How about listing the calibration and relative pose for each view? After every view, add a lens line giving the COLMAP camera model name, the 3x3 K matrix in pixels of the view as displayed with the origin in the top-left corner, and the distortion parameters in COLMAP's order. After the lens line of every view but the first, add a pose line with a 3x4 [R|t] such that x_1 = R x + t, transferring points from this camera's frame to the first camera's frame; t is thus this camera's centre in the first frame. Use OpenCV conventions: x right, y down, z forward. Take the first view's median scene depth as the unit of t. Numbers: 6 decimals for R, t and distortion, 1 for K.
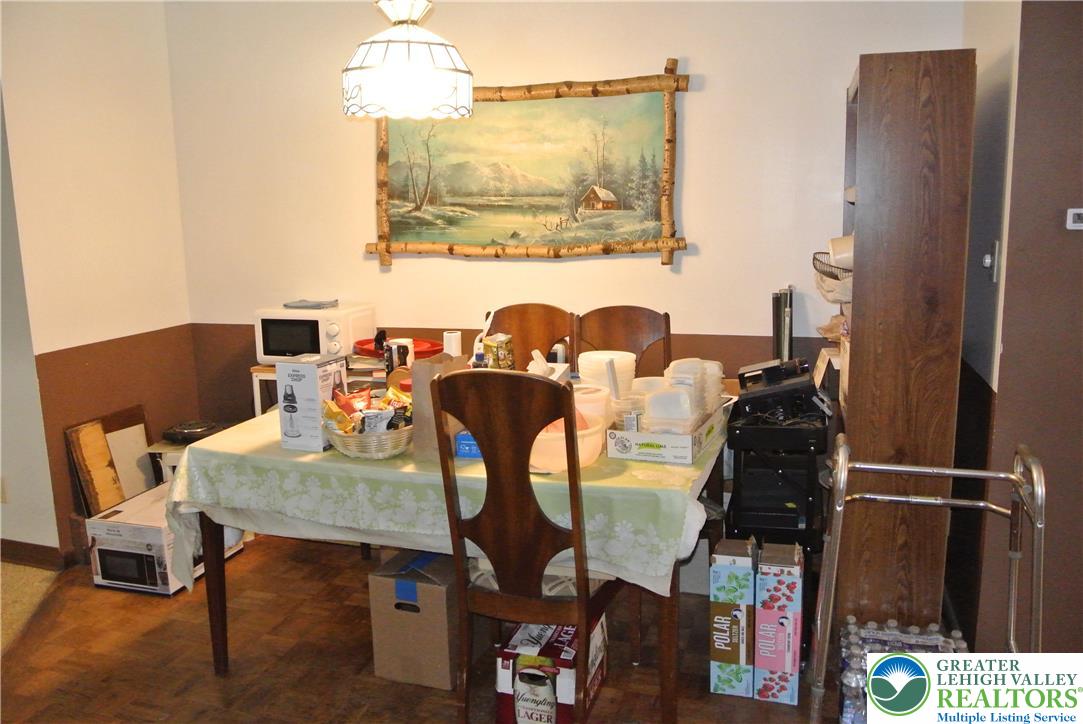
lens RADIAL K [[863.5, 0, 541.0], [0, 863.5, 361.3], [0, 0, 1]] dist [-0.064110, 0.015305]
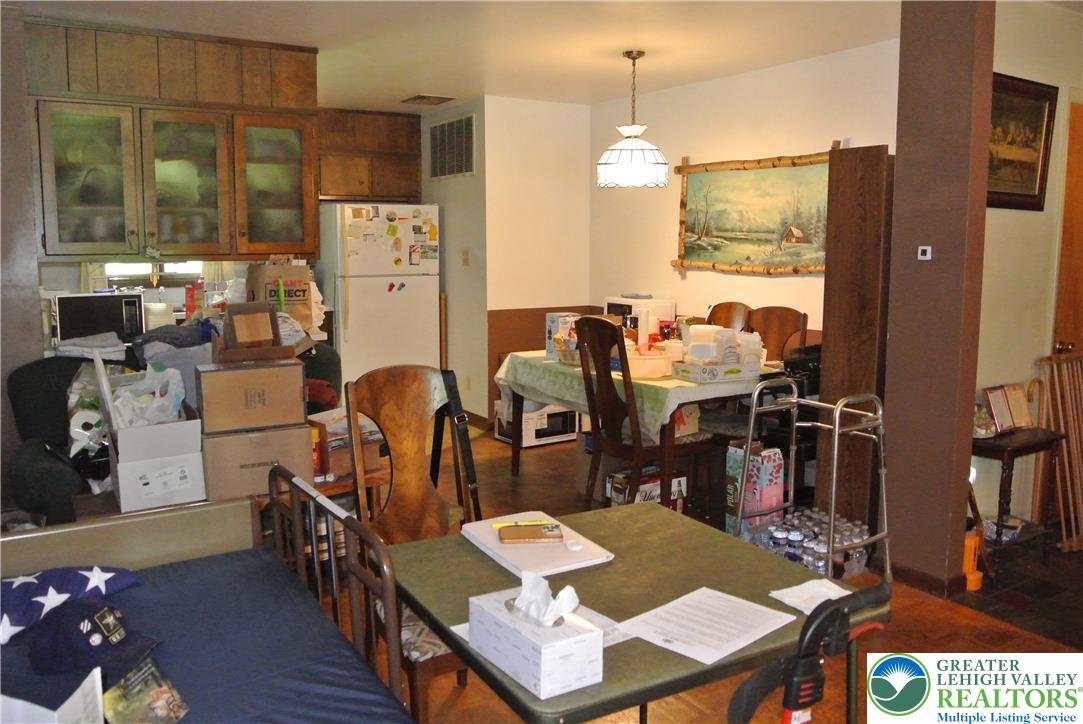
lens RADIAL K [[910.3, 0, 541.9], [0, 910.3, 360.4], [0, 0, 1]] dist [-0.013717, -0.001617]
pose [[0.767642, 0.110664, -0.631252, 0.730624], [-0.136687, 0.990586, 0.007439, 0.068032], [0.626133, 0.080573, 0.775542, -0.444845]]
